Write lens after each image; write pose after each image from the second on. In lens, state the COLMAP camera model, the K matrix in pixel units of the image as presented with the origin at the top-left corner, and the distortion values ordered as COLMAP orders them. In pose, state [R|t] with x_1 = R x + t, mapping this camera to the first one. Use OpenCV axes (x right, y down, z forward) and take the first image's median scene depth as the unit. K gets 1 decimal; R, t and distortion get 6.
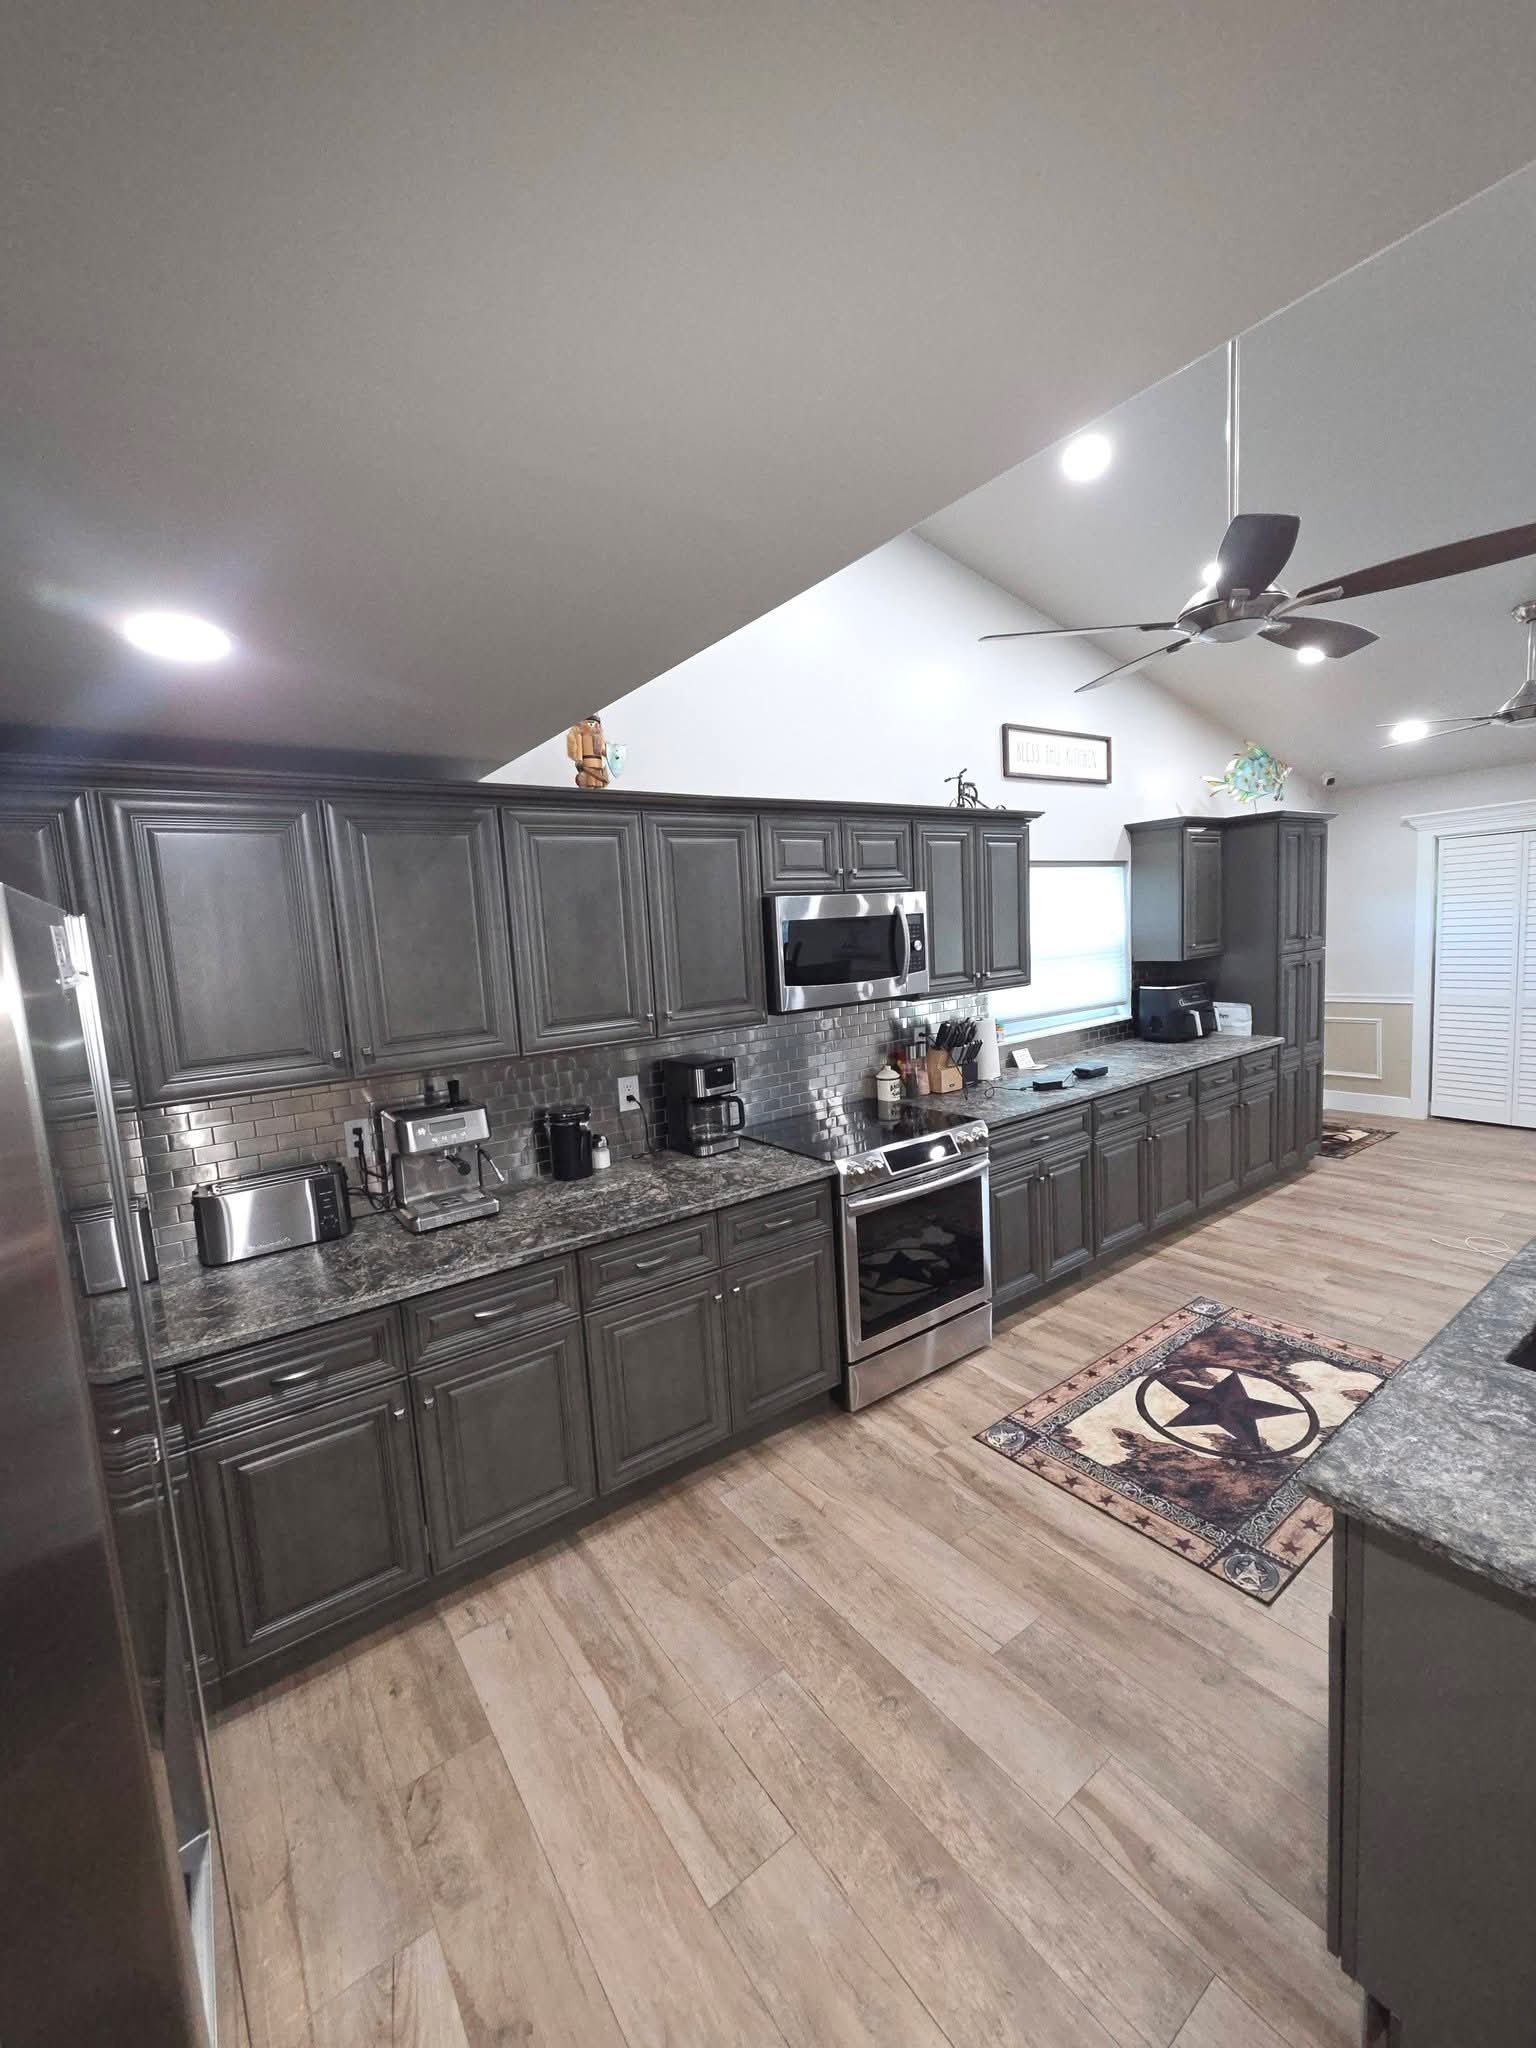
lens RADIAL K [[833.8, 0, 766.9], [0, 833.8, 1019.4], [0, 0, 1]] dist [0.002027, 0.000055]
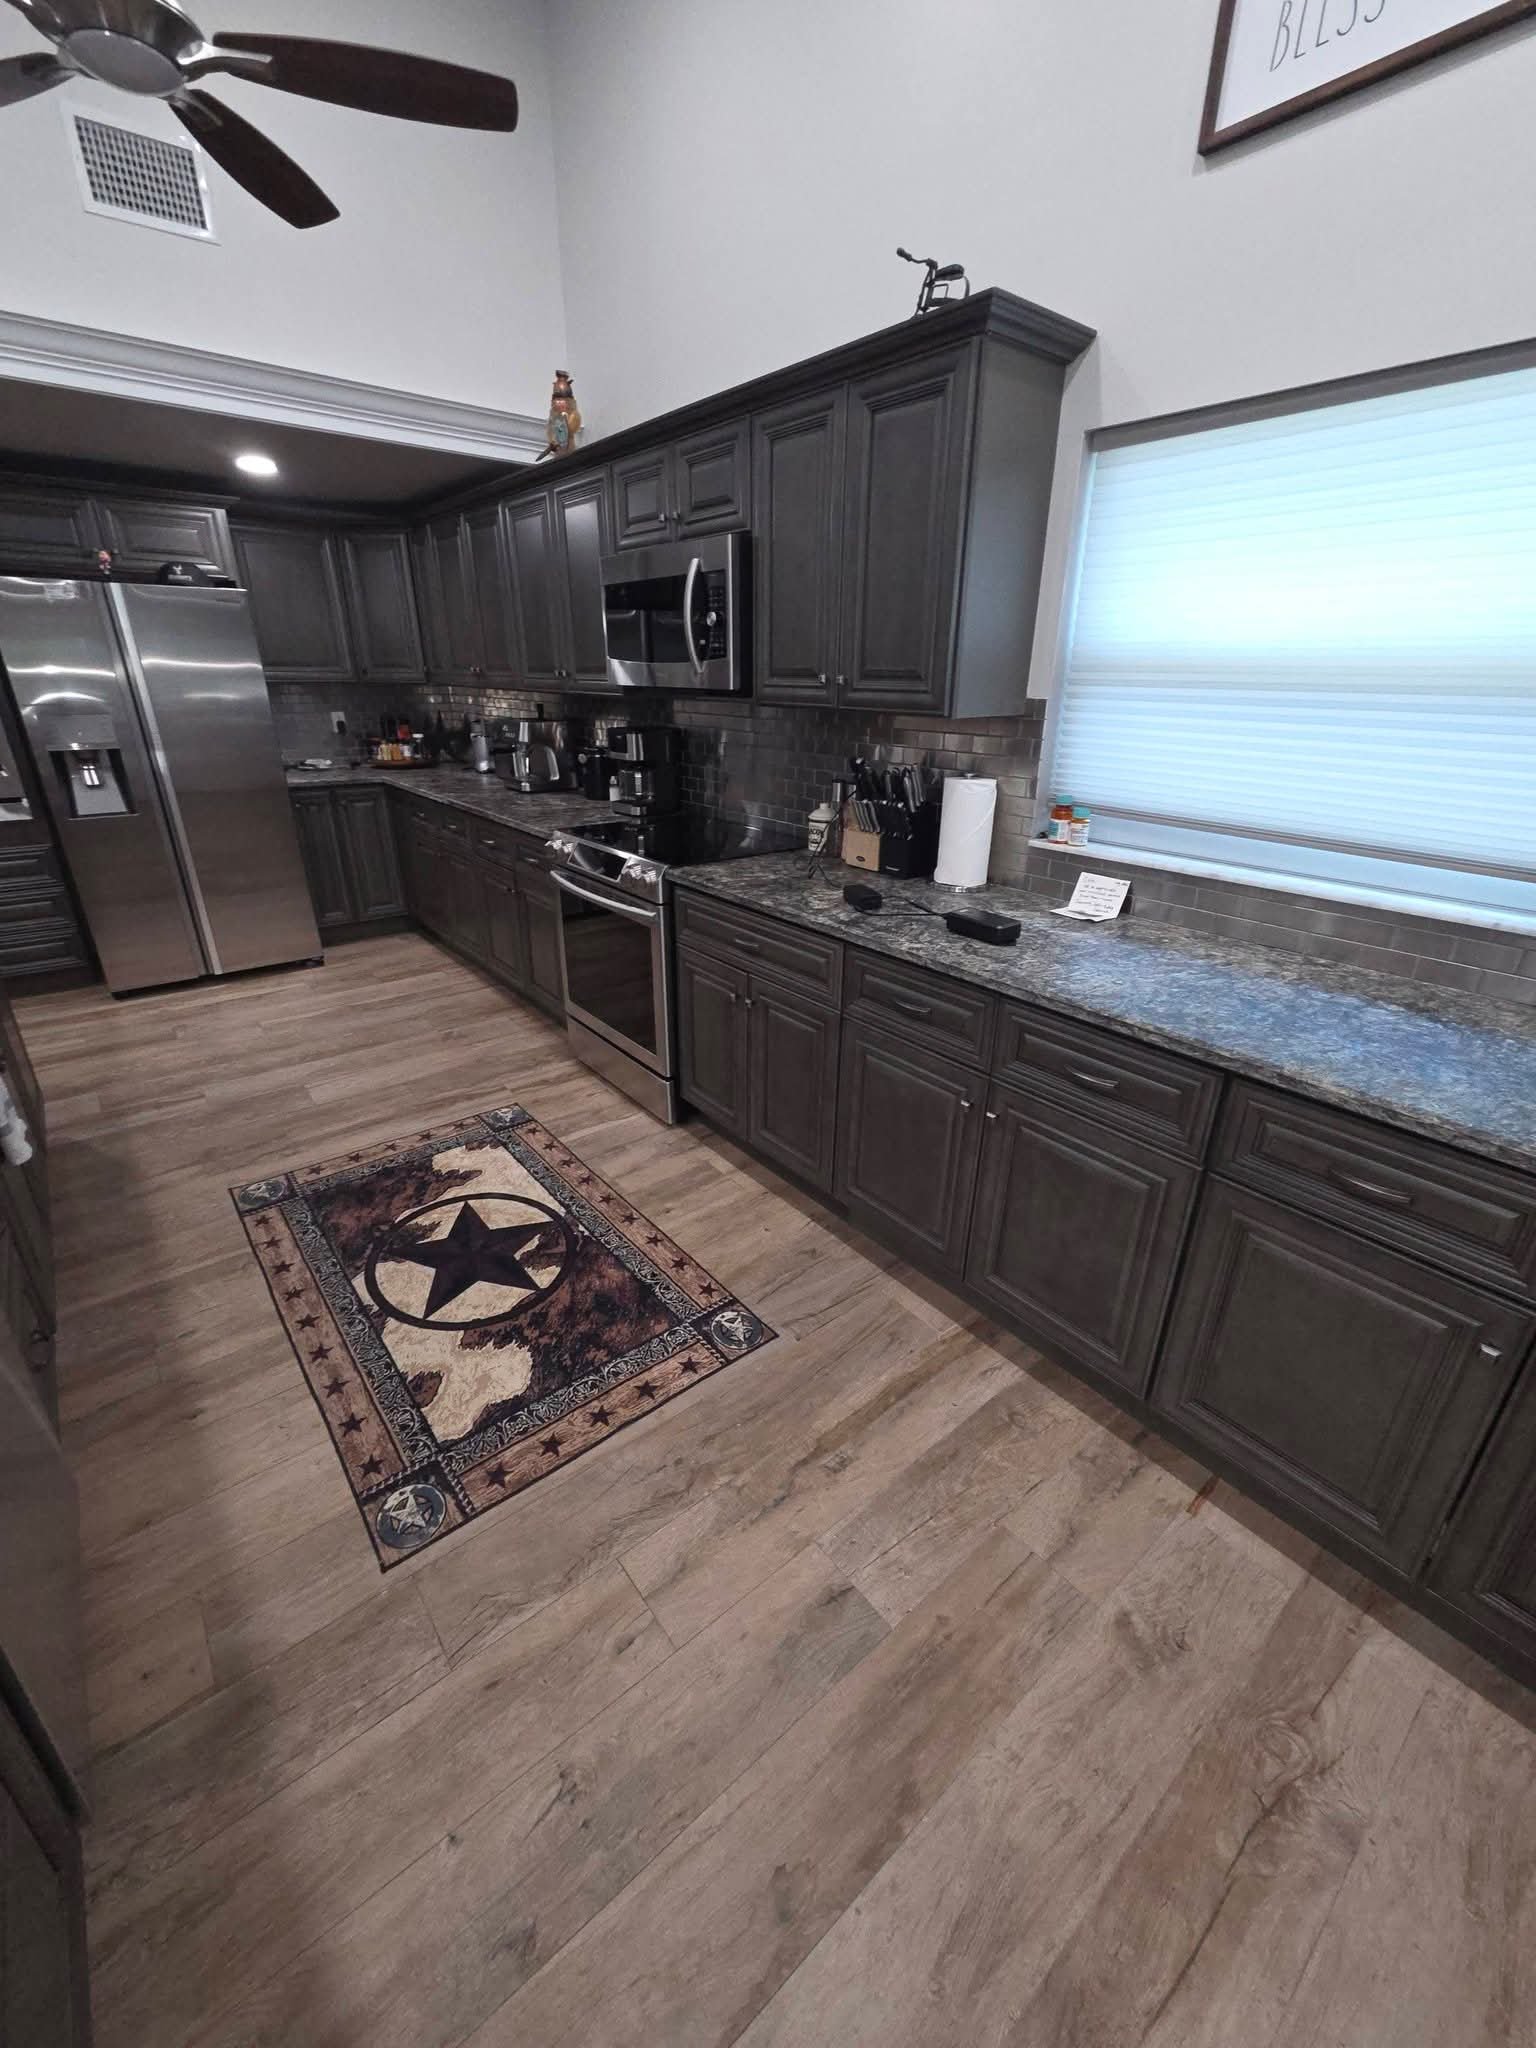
lens RADIAL K [[833.8, 0, 771.3], [0, 833.8, 1028.4], [0, 0, 1]] dist [0.002027, 0.000055]
pose [[0.052750, 0.443994, -0.894476, 1.149222], [-0.132256, 0.890938, 0.434439, -0.105127], [0.989811, 0.095384, 0.105718, 1.149623]]
